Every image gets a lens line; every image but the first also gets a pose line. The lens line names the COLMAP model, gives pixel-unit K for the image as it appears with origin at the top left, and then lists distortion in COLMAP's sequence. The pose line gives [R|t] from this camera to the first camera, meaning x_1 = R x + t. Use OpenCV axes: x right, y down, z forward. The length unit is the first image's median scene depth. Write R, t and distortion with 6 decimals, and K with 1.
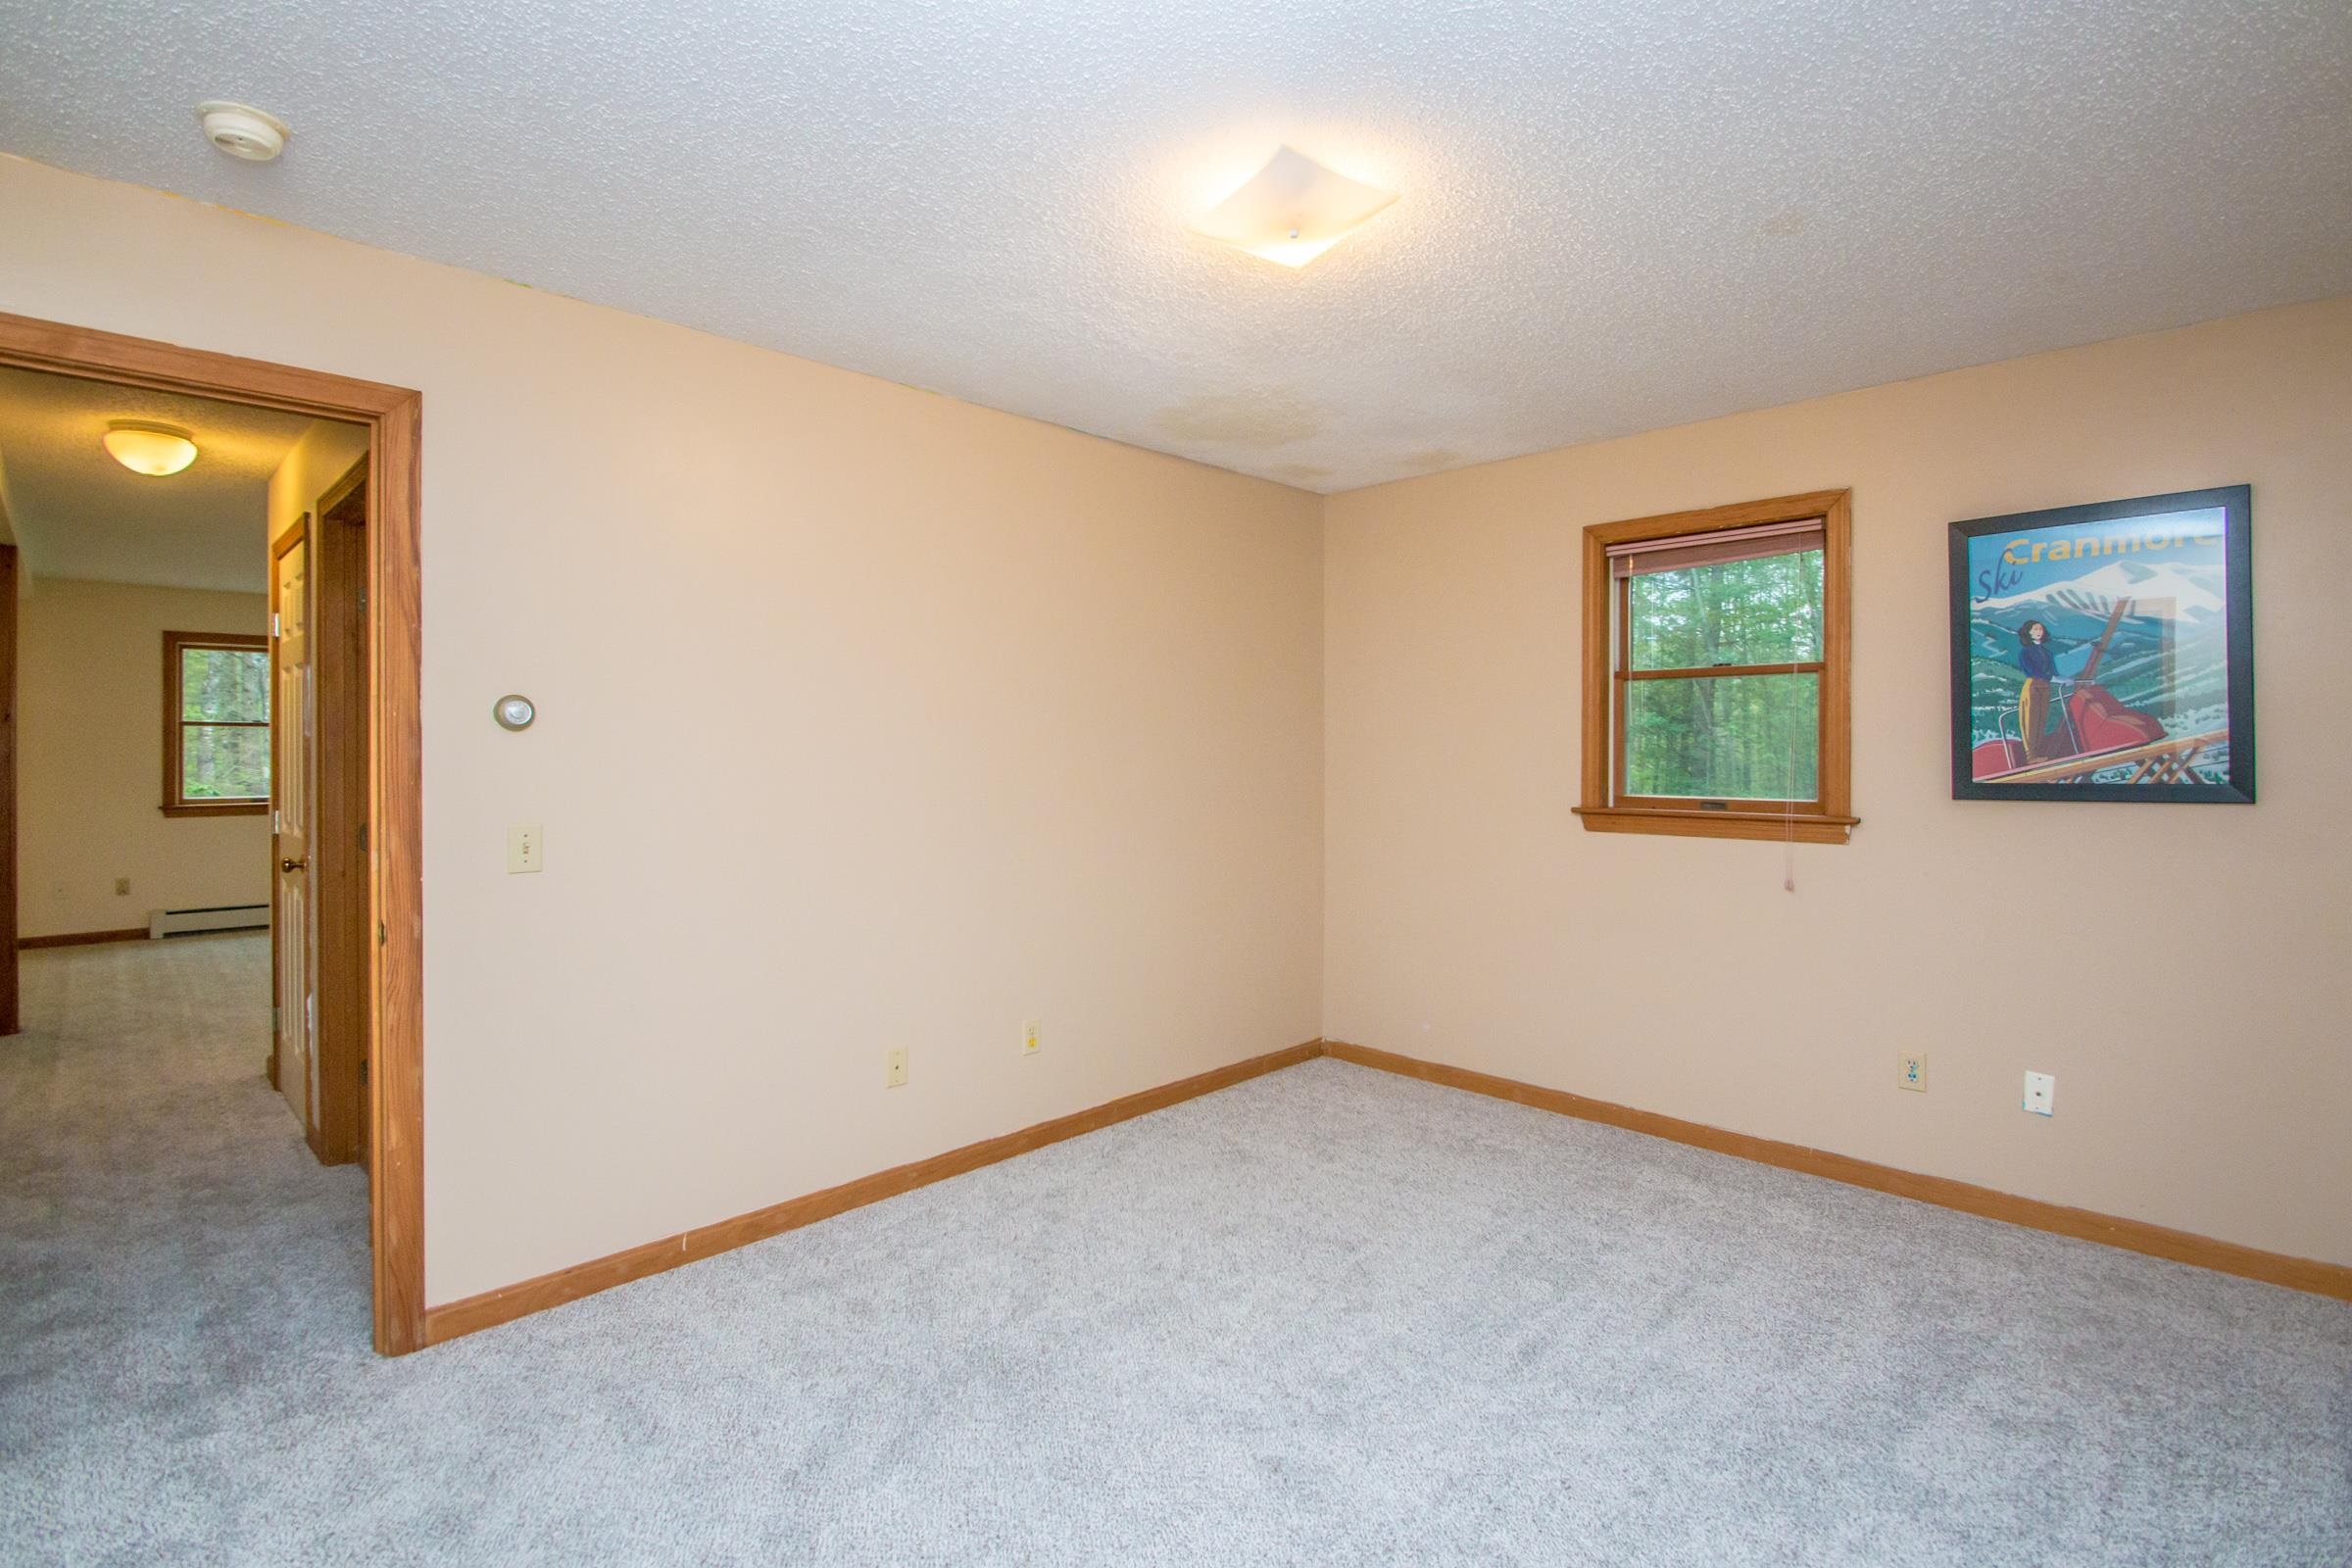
lens RADIAL K [[1091.6, 0, 1180.5], [0, 1091.6, 775.9], [0, 0, 1]] dist [-0.008007, -0.004374]
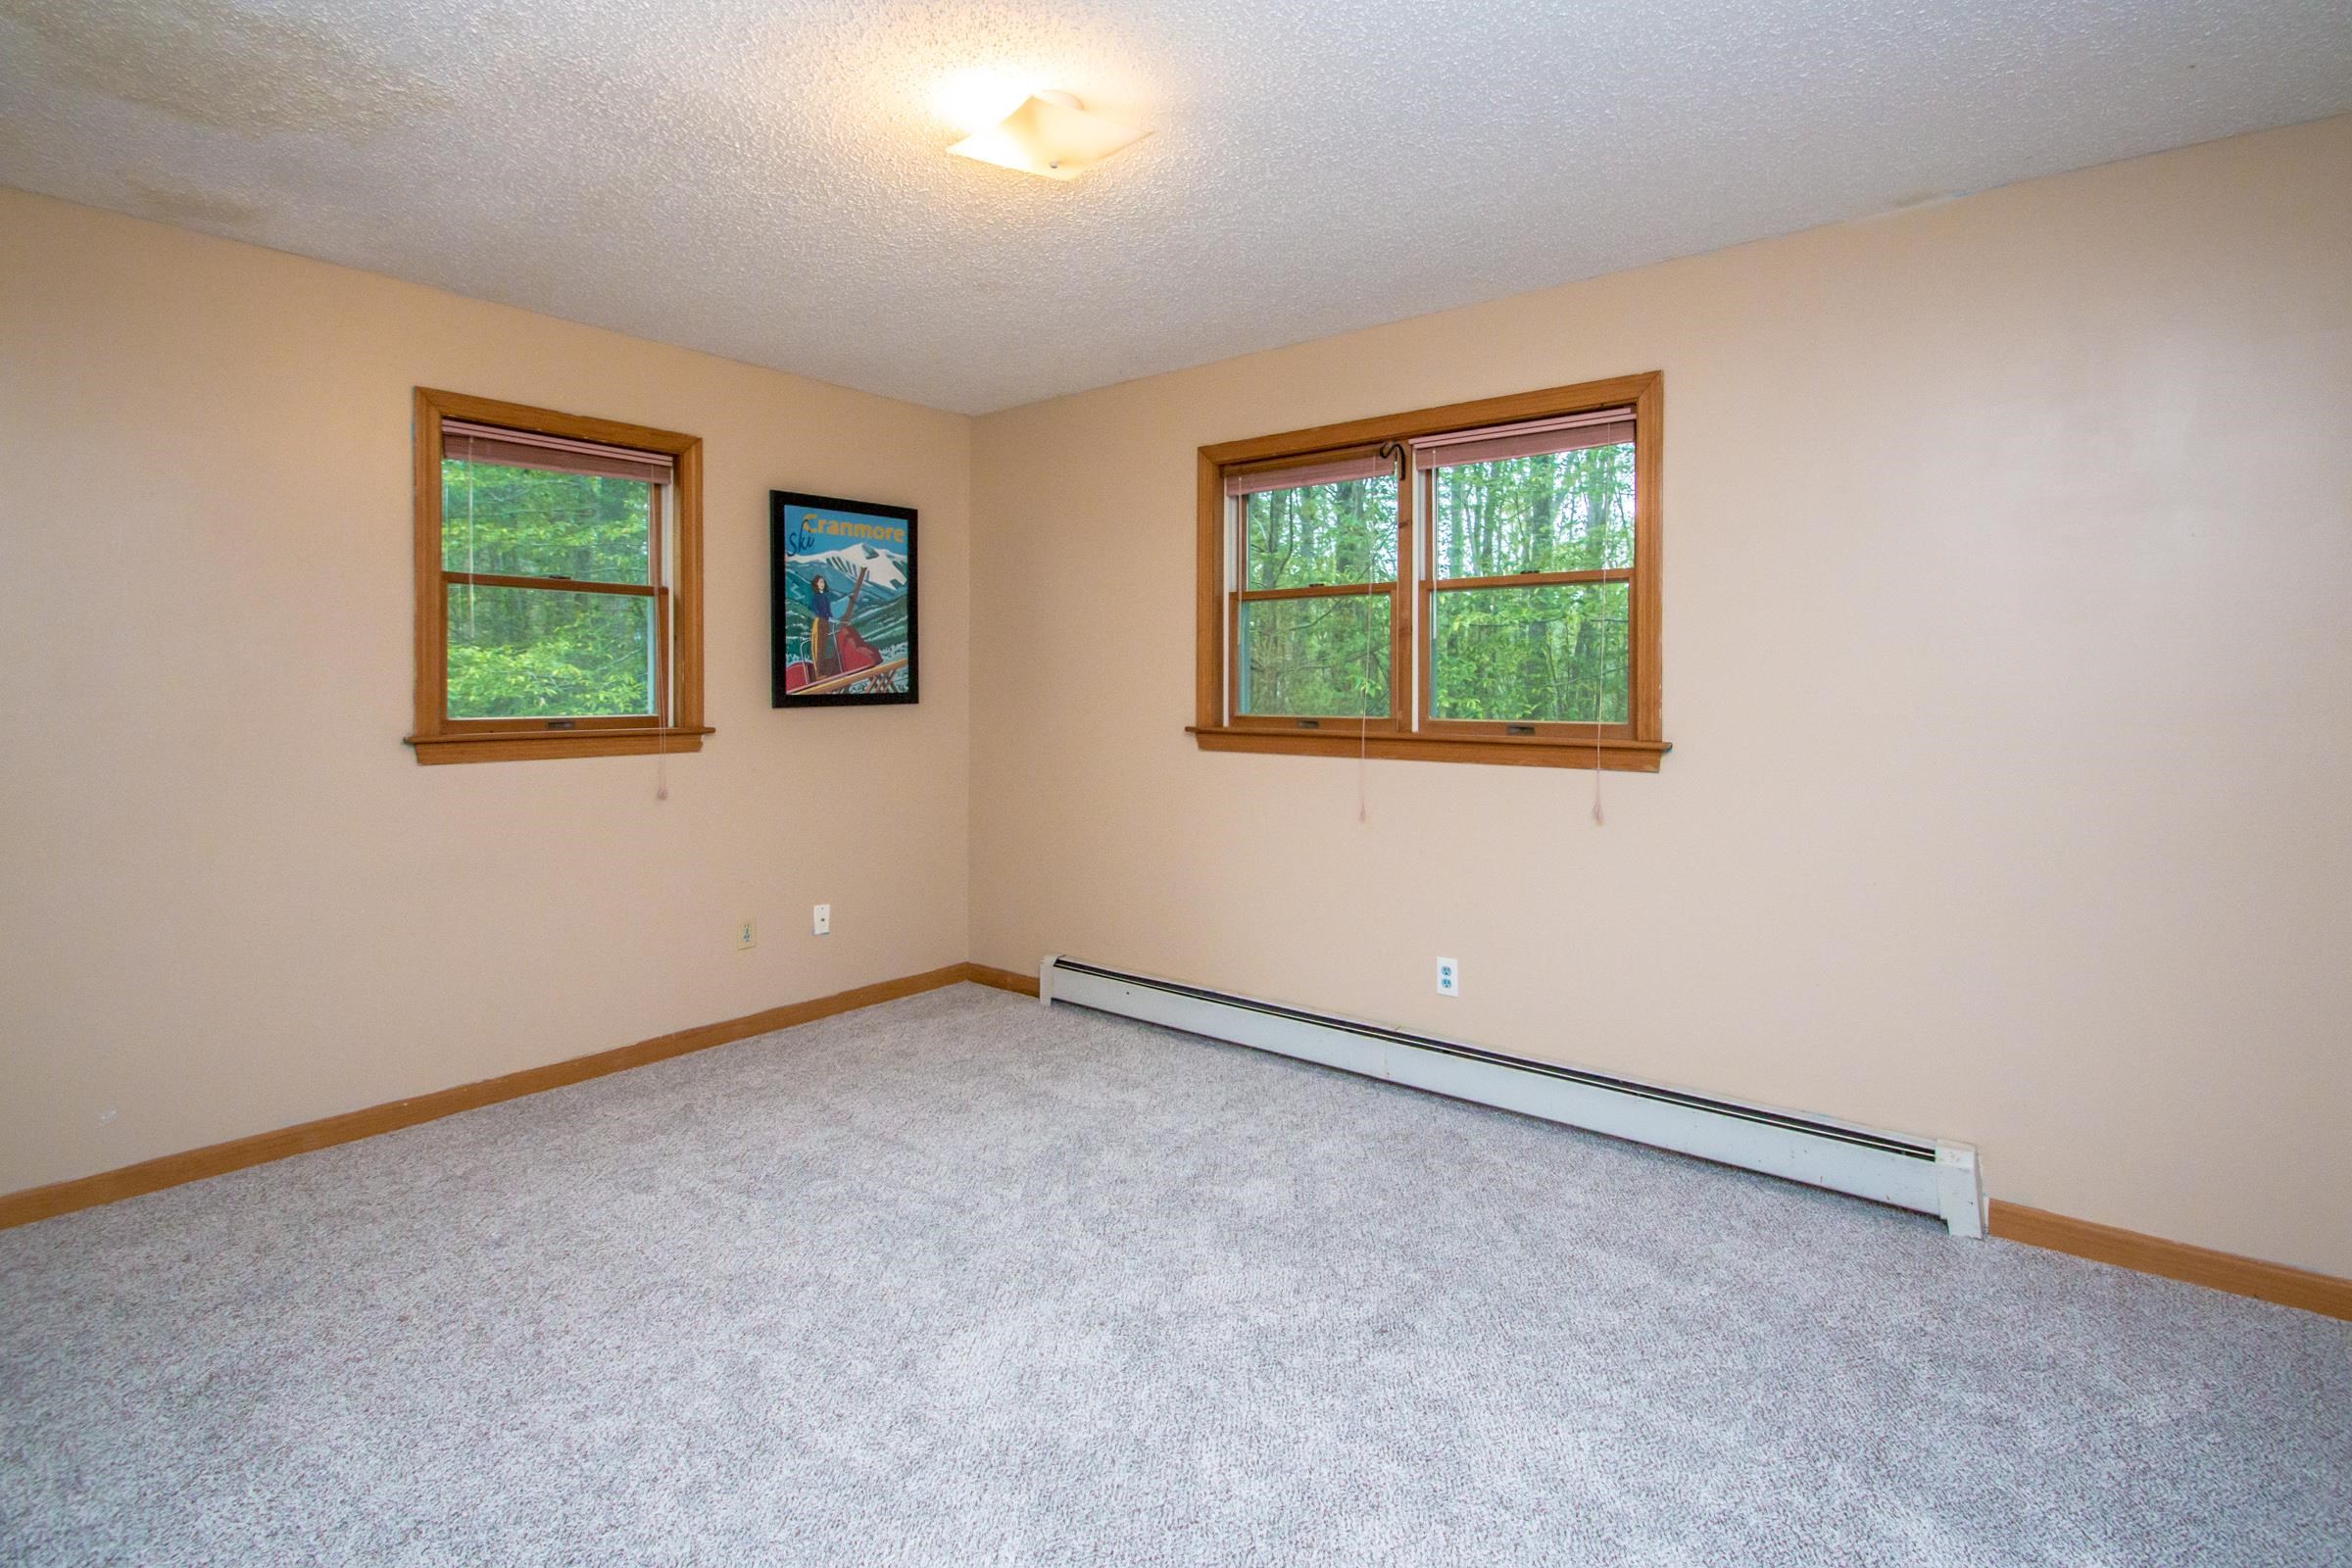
lens RADIAL K [[1091.6, 0, 1257.5], [0, 1091.6, 698.6], [0, 0, 1]] dist [-0.008007, -0.004374]
pose [[-0.133190, -0.015930, 0.990963, -0.637550], [0.017100, 0.999685, 0.018369, -0.003604], [-0.990943, 0.019392, -0.132875, 0.619976]]
